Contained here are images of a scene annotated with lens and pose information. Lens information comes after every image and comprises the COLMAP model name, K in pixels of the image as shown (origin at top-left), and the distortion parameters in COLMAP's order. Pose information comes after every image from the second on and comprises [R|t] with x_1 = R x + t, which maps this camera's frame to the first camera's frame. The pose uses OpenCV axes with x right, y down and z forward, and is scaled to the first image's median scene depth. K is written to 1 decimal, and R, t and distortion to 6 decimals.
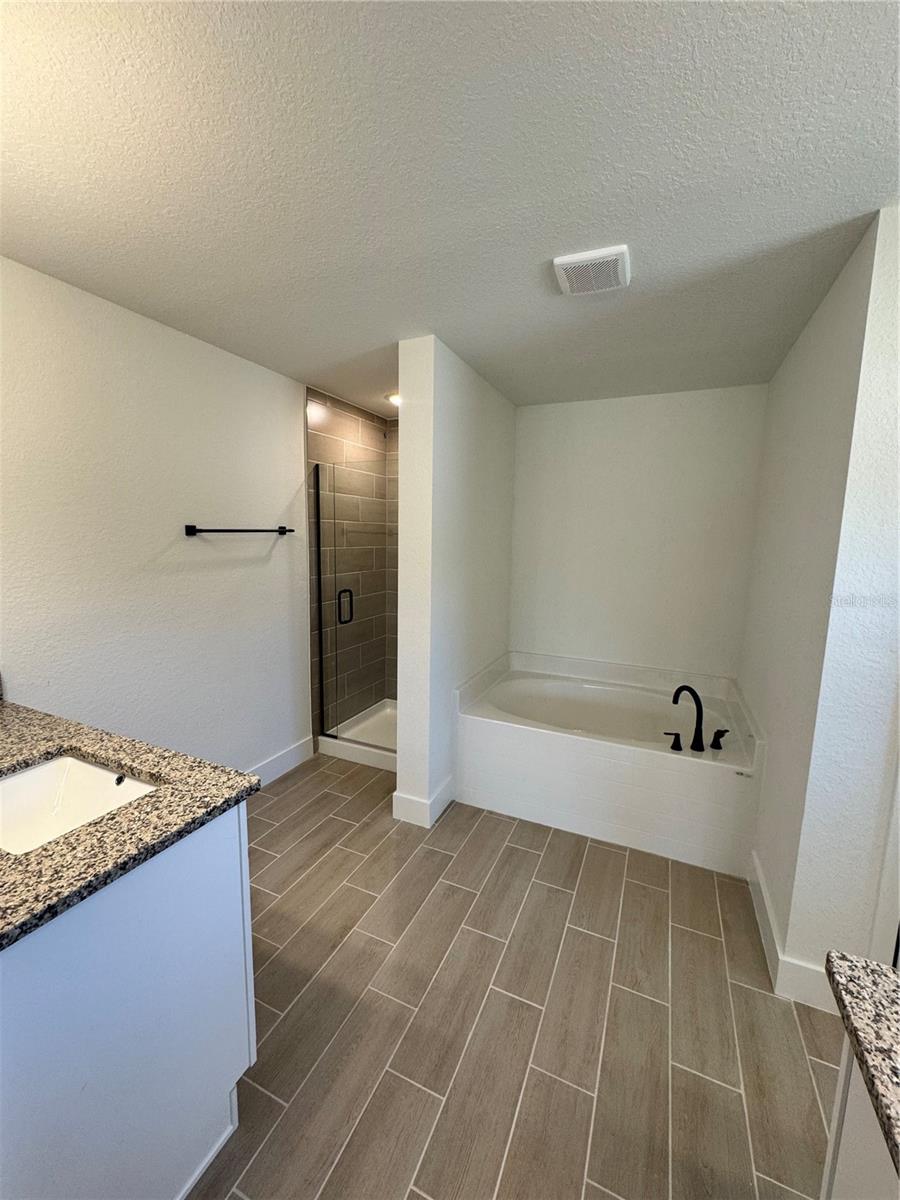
lens RADIAL K [[479.6, 0, 450.0], [0, 479.6, 600.0], [0, 0, 1]] dist [-0.001755, 0.000504]
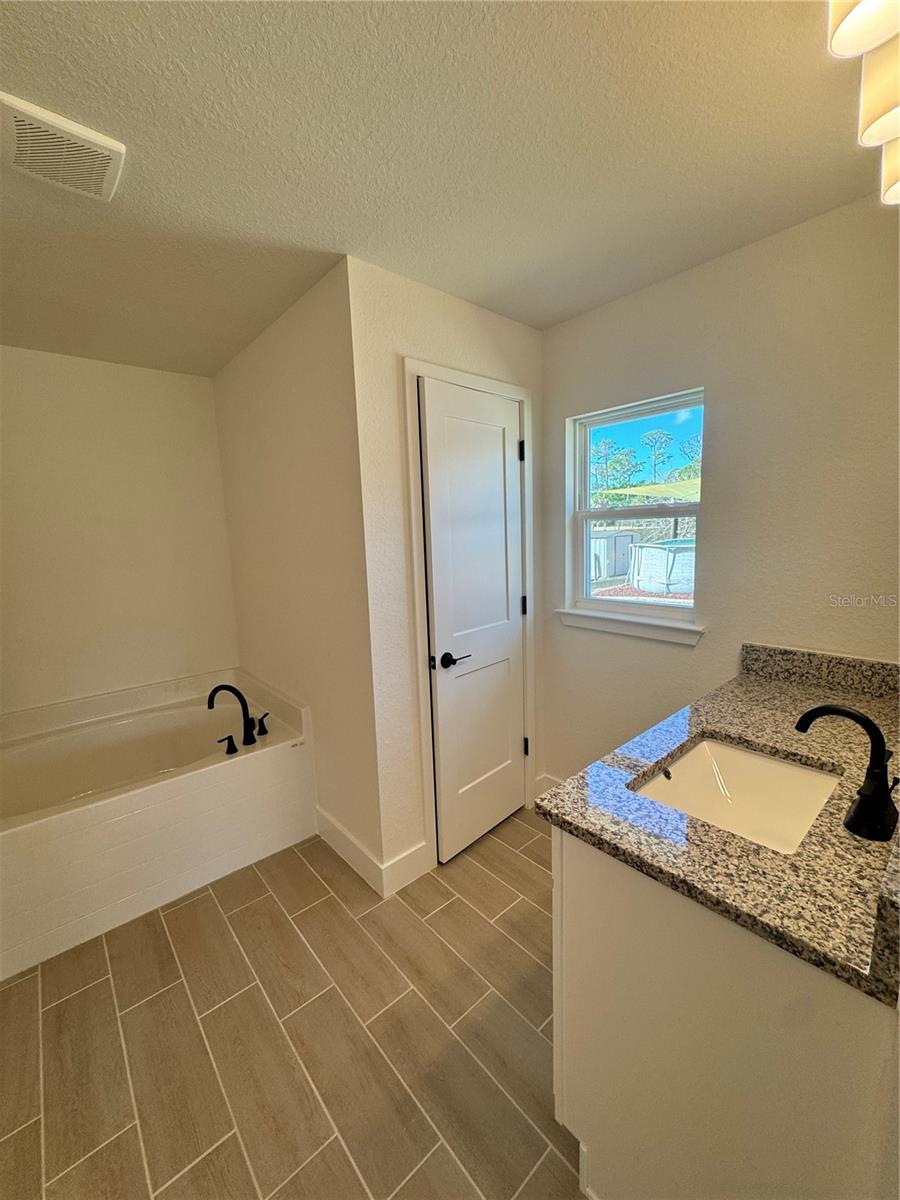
lens RADIAL K [[479.6, 0, 450.0], [0, 479.6, 600.0], [0, 0, 1]] dist [-0.001755, 0.000504]
pose [[0.409696, -0.166024, 0.896987, -0.164481], [0.167673, 0.980251, 0.104851, -0.010940], [-0.896680, 0.107444, 0.429442, 0.197131]]
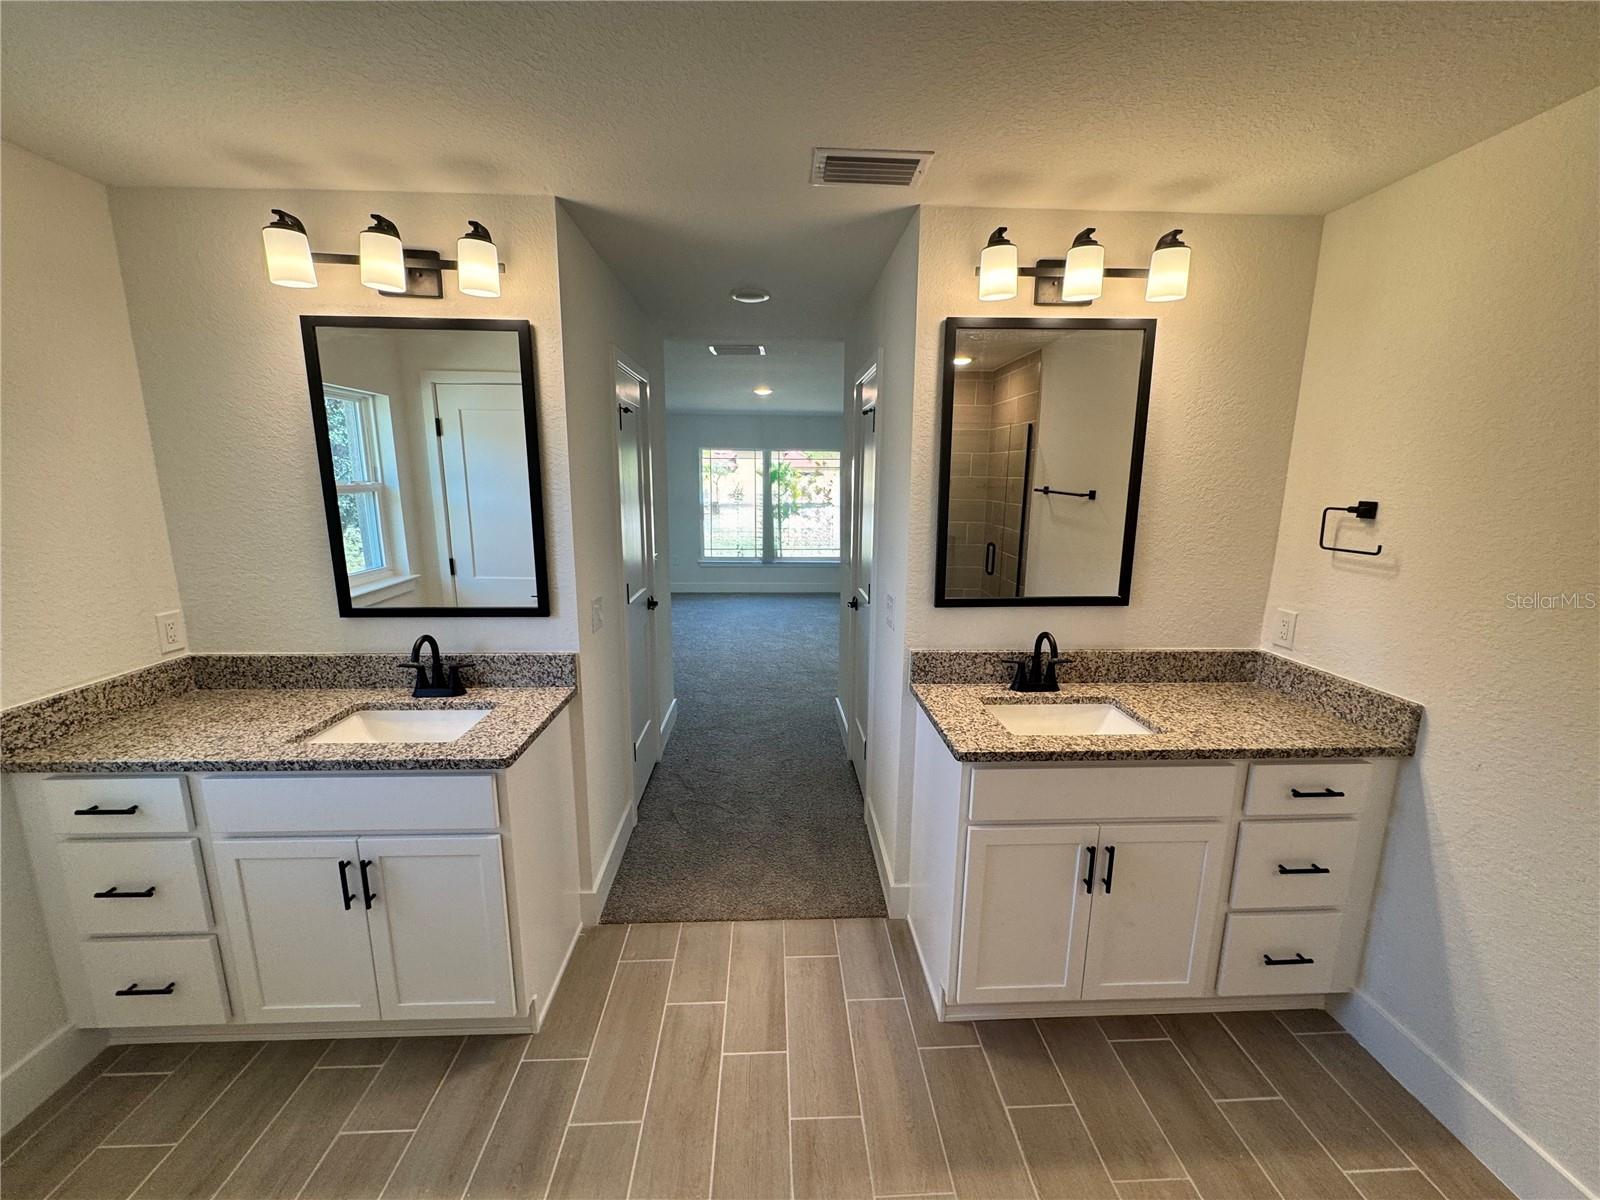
lens RADIAL K [[639.4, 0, 800.0], [0, 639.4, 600.0], [0, 0, 1]] dist [-0.001755, 0.000504]
pose [[-0.890716, 0.060781, -0.450478, 0.301209], [-0.087180, 0.949780, 0.300528, -0.191492], [0.446122, 0.306958, -0.840686, 1.111908]]
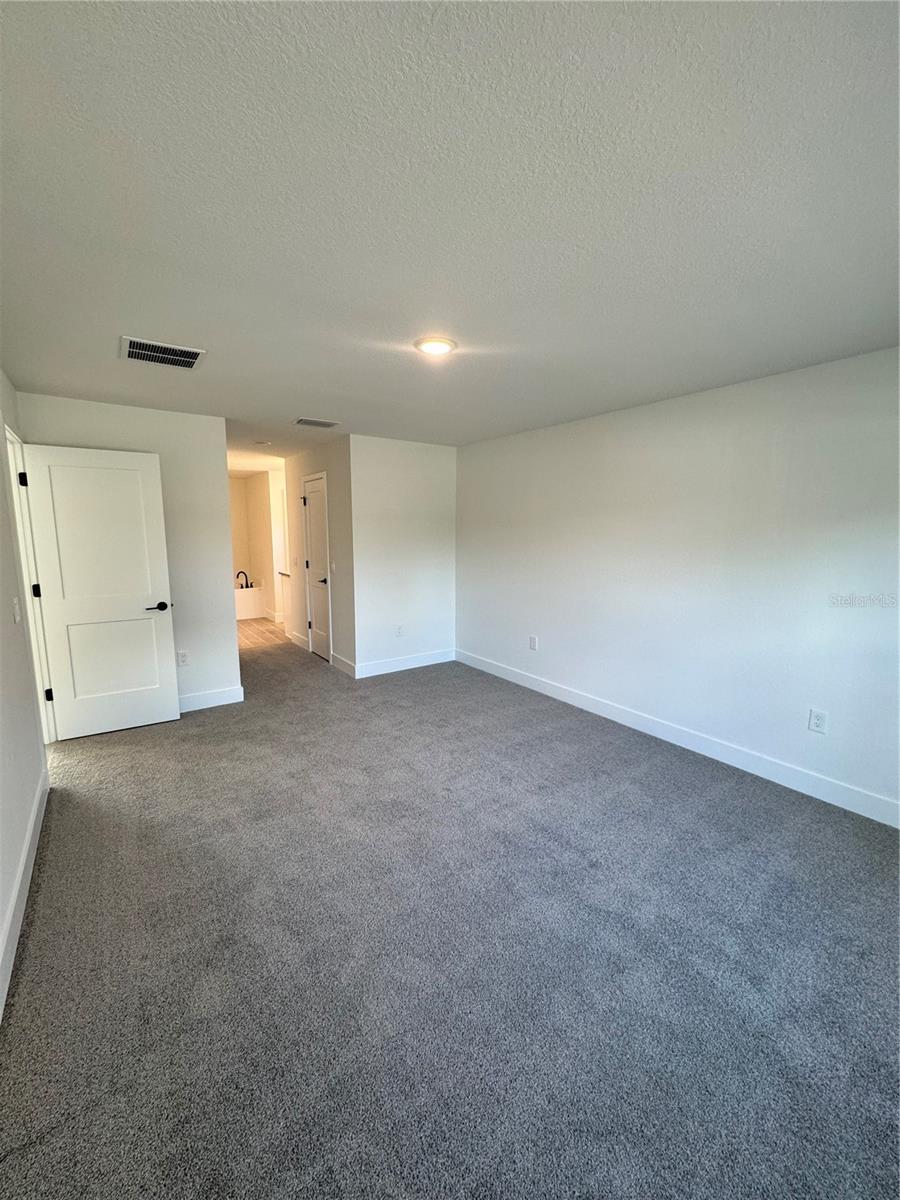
lens RADIAL K [[479.6, 0, 450.0], [0, 479.6, 600.0], [0, 0, 1]] dist [-0.001755, 0.000504]
pose [[0.522295, -0.137586, 0.841592, -2.003075], [0.127149, 0.988431, 0.082682, 0.330927], [-0.843232, 0.063823, 0.533747, -2.559851]]
